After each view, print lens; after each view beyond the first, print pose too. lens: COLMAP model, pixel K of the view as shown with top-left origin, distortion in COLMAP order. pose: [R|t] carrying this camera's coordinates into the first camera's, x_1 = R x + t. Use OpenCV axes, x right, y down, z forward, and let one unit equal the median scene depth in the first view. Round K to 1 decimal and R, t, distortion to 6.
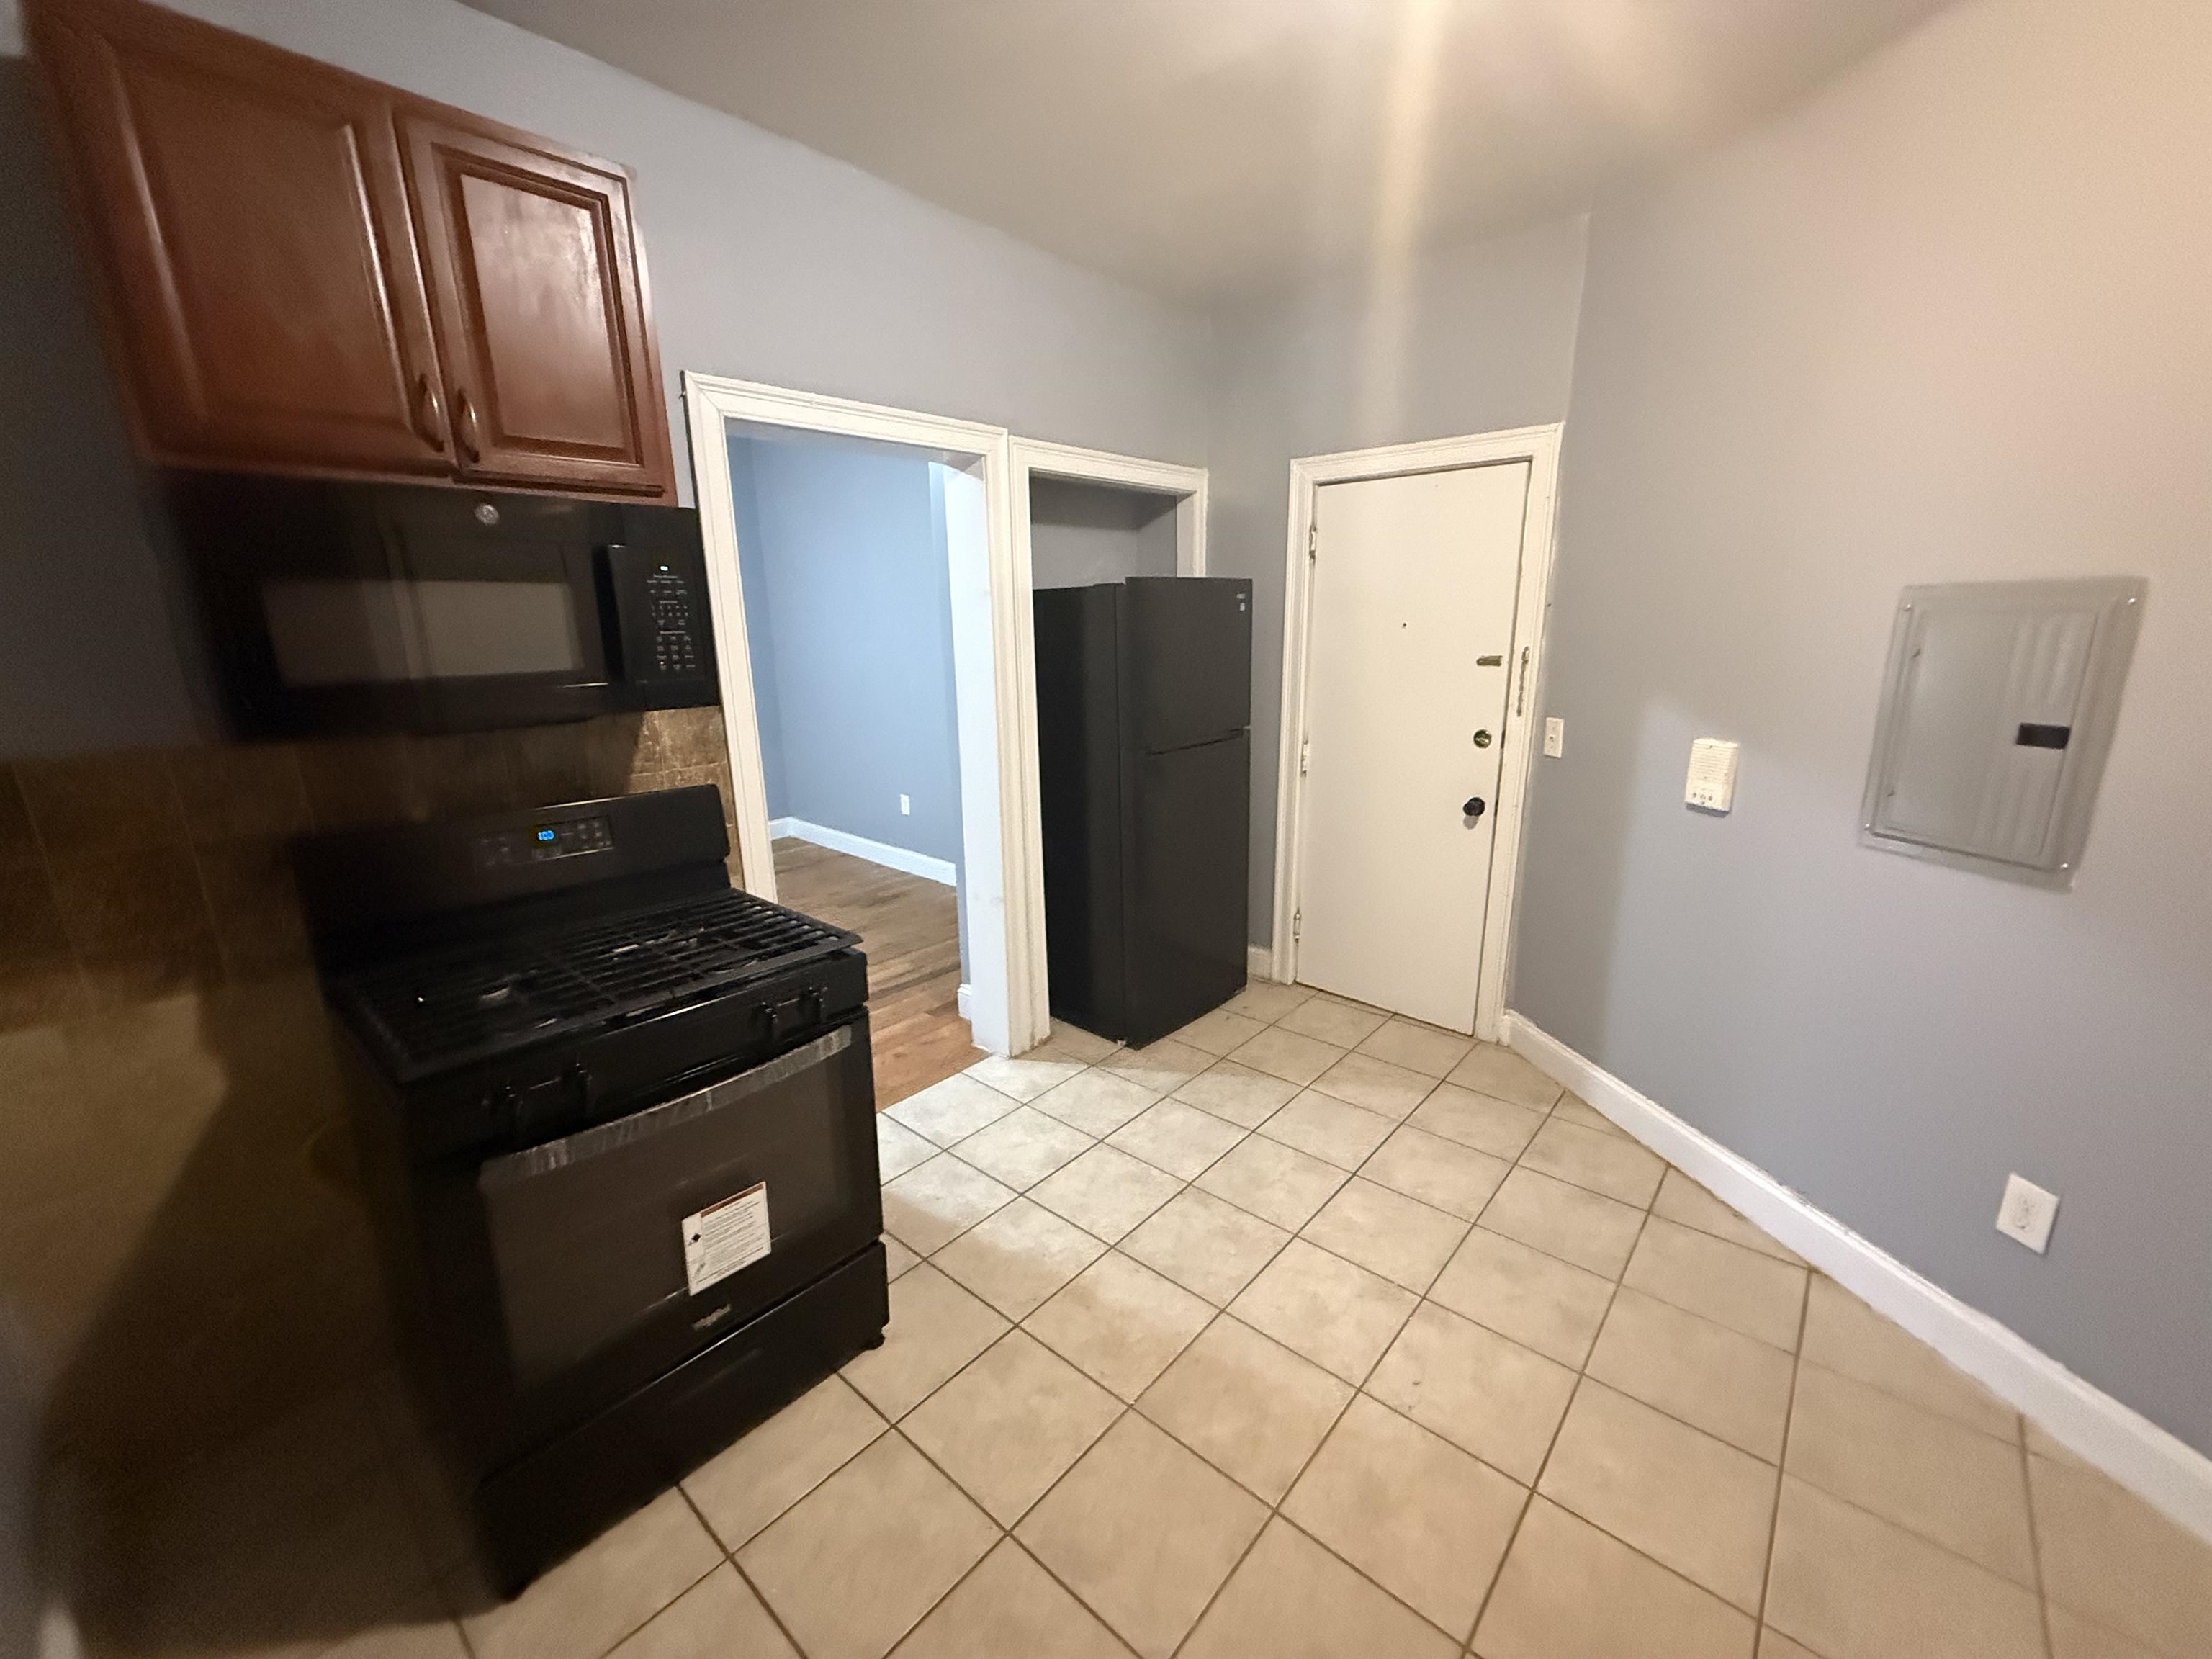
lens RADIAL K [[886.4, 0, 1105.8], [0, 886.4, 836.8], [0, 0, 1]] dist [0.001224, 0.000043]
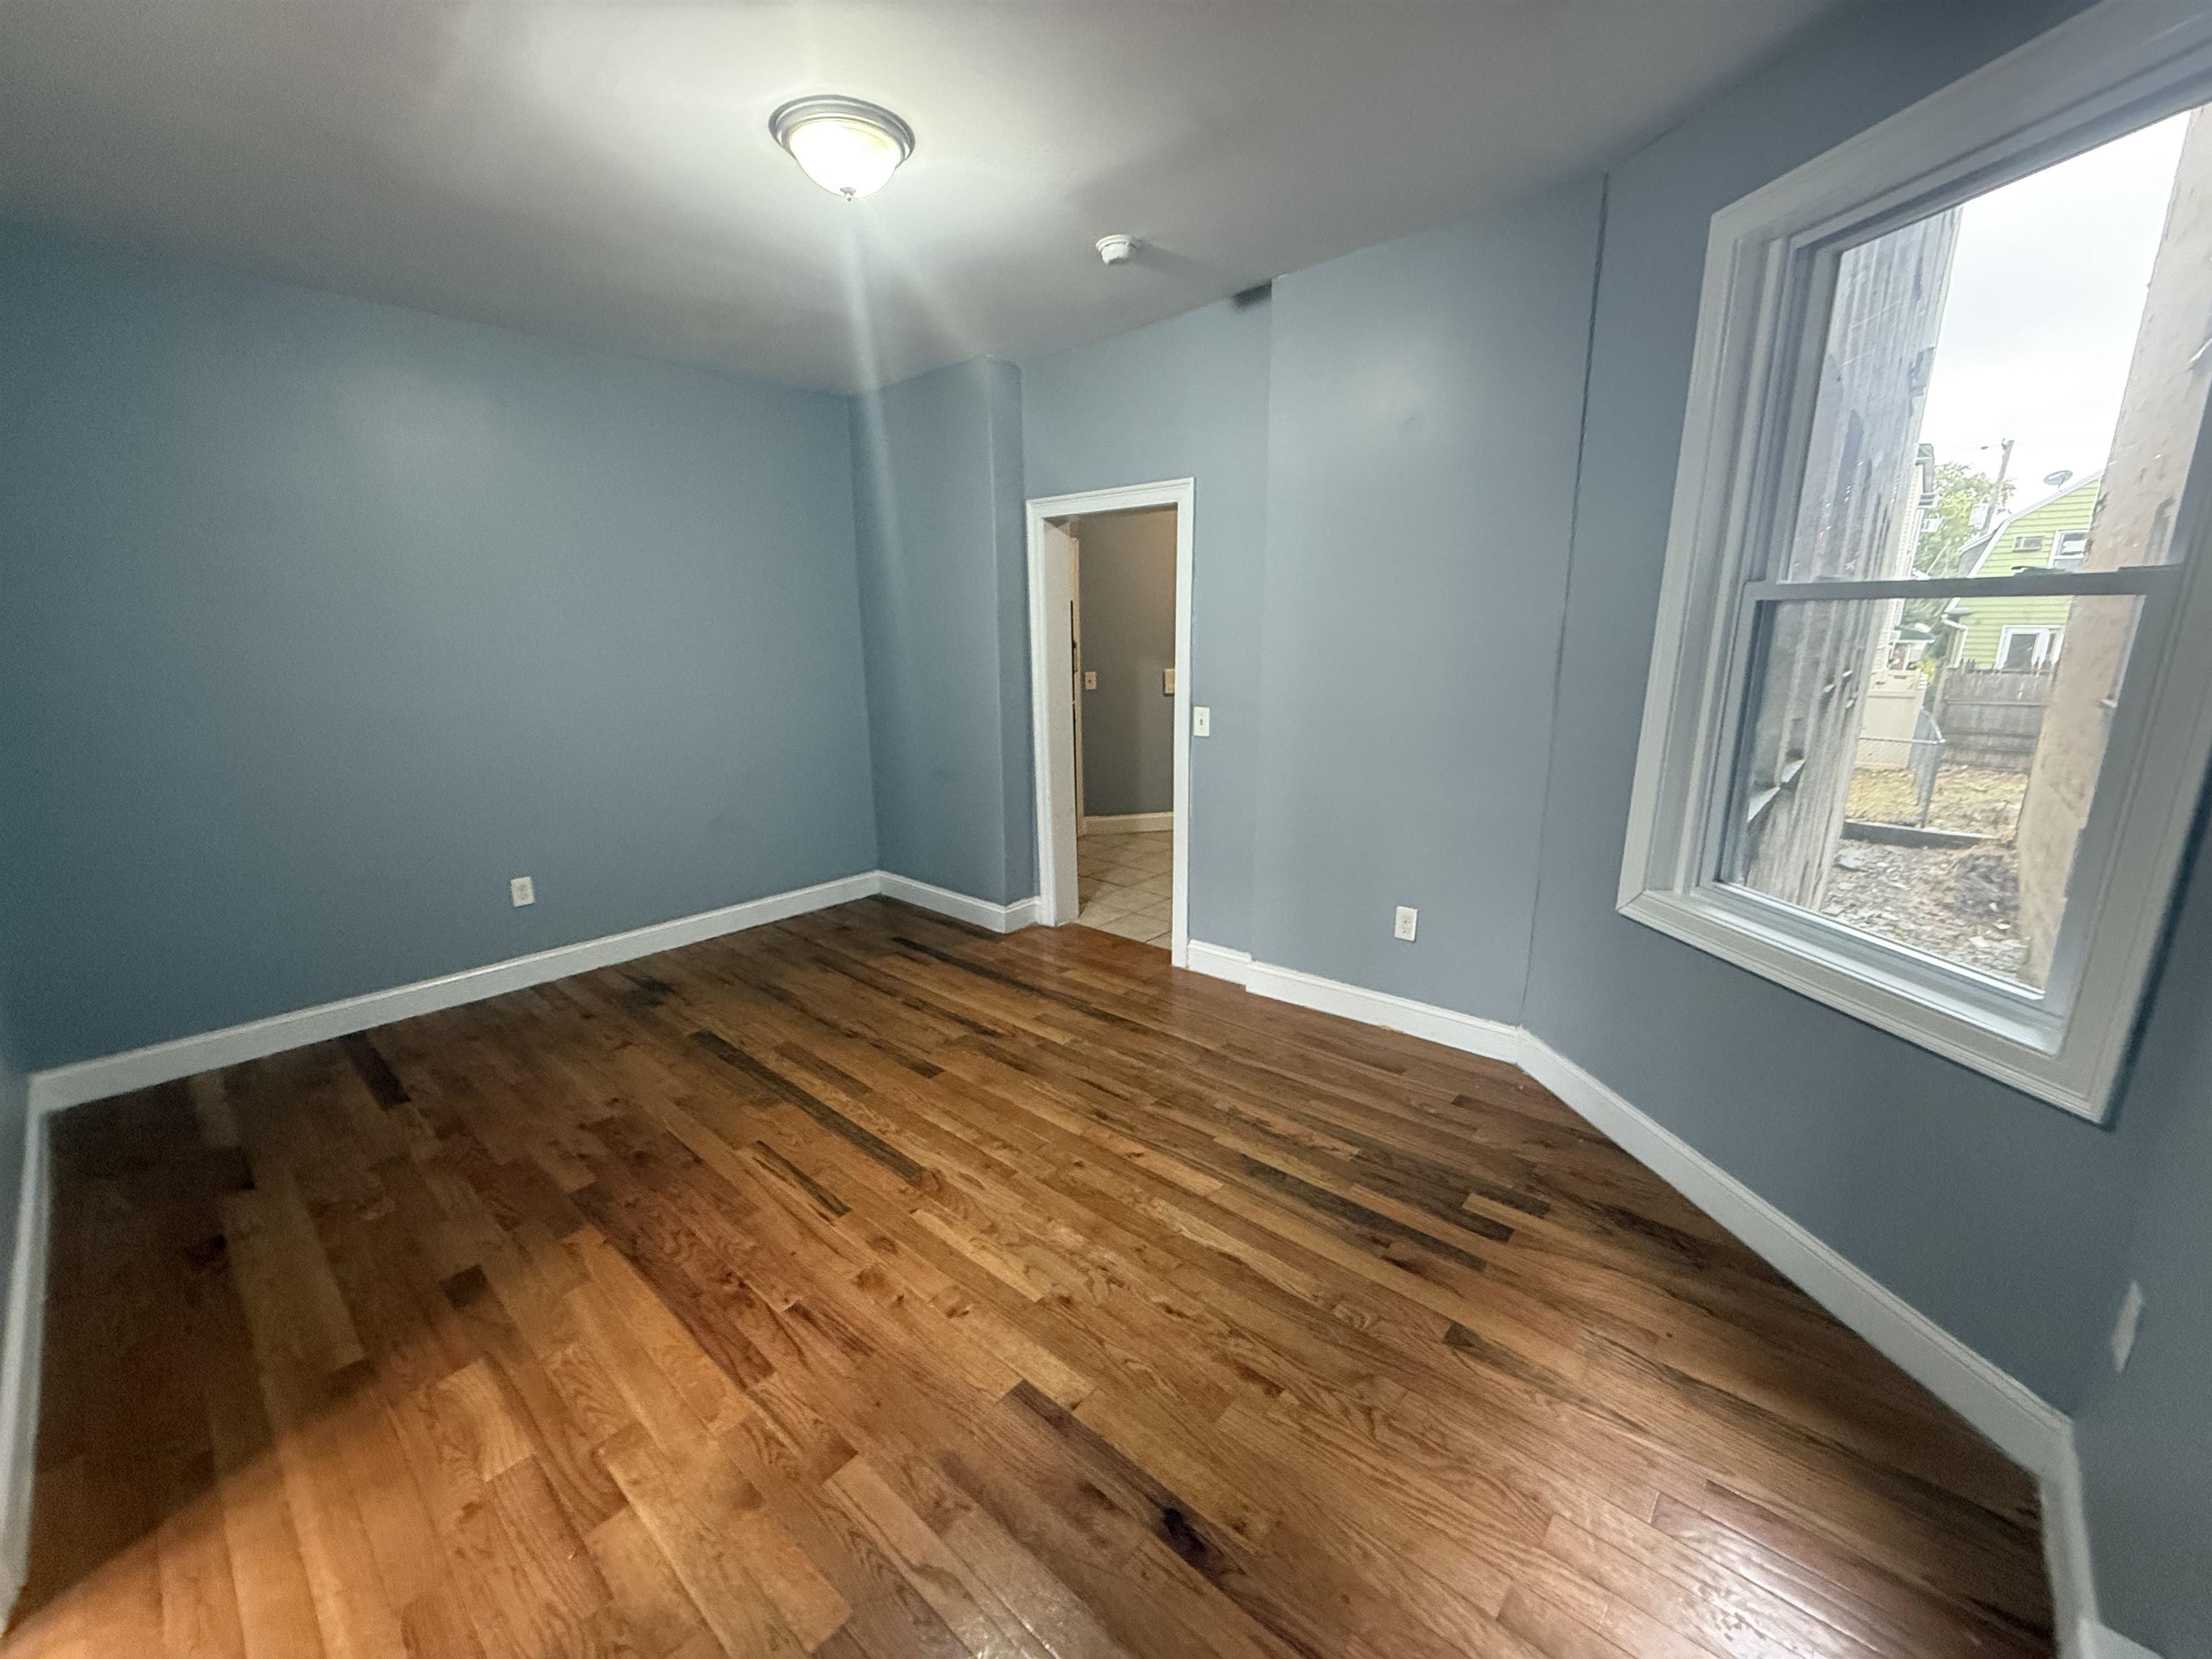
lens RADIAL K [[886.4, 0, 1103.5], [0, 886.4, 832.1], [0, 0, 1]] dist [0.001224, 0.000043]
pose [[0.013547, -0.224648, 0.974346, -1.004455], [0.251063, 0.943983, 0.214157, -0.129296], [-0.967876, 0.241721, 0.069189, 0.535816]]
